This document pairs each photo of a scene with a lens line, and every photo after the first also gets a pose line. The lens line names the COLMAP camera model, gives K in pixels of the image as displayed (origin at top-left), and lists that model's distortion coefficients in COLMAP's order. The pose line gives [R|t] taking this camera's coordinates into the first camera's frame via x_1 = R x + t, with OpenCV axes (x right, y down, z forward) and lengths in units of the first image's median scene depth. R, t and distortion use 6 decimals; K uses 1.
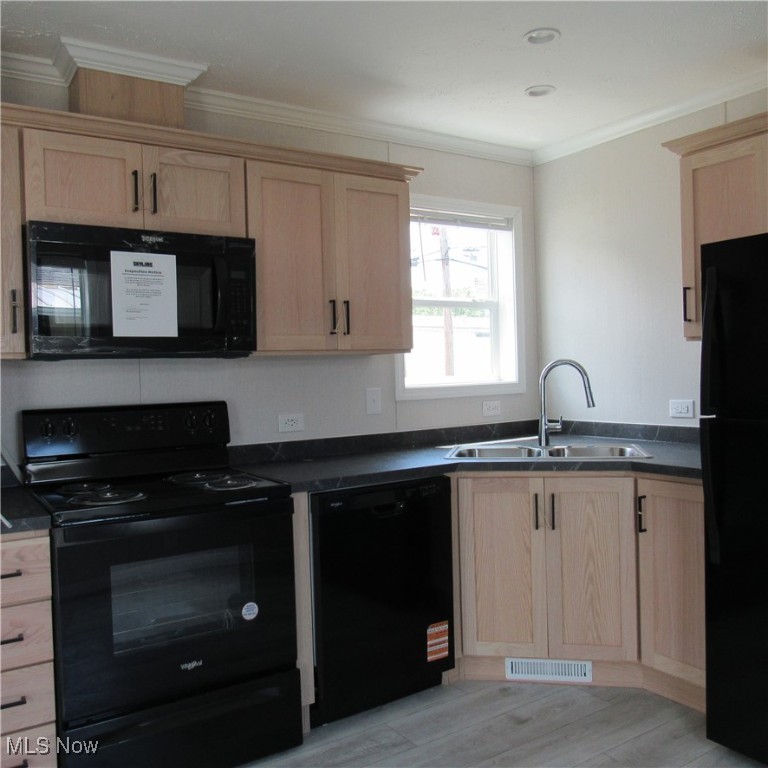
lens RADIAL K [[732.1, 0, 384.0], [0, 732.1, 384.0], [0, 0, 1]] dist [-0.006736, 0.000312]
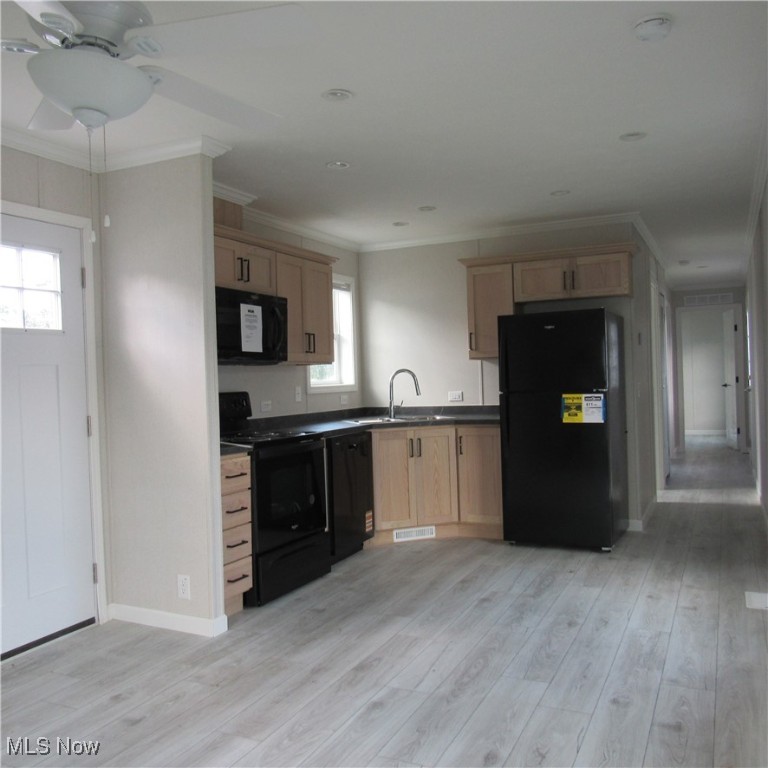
lens RADIAL K [[732.1, 0, 384.0], [0, 732.1, 384.0], [0, 0, 1]] dist [-0.006736, 0.000312]
pose [[0.854487, -0.000376, 0.519473, -0.838282], [0.017094, 0.999479, -0.027394, 0.058620], [-0.519191, 0.032287, 0.854048, -0.590566]]
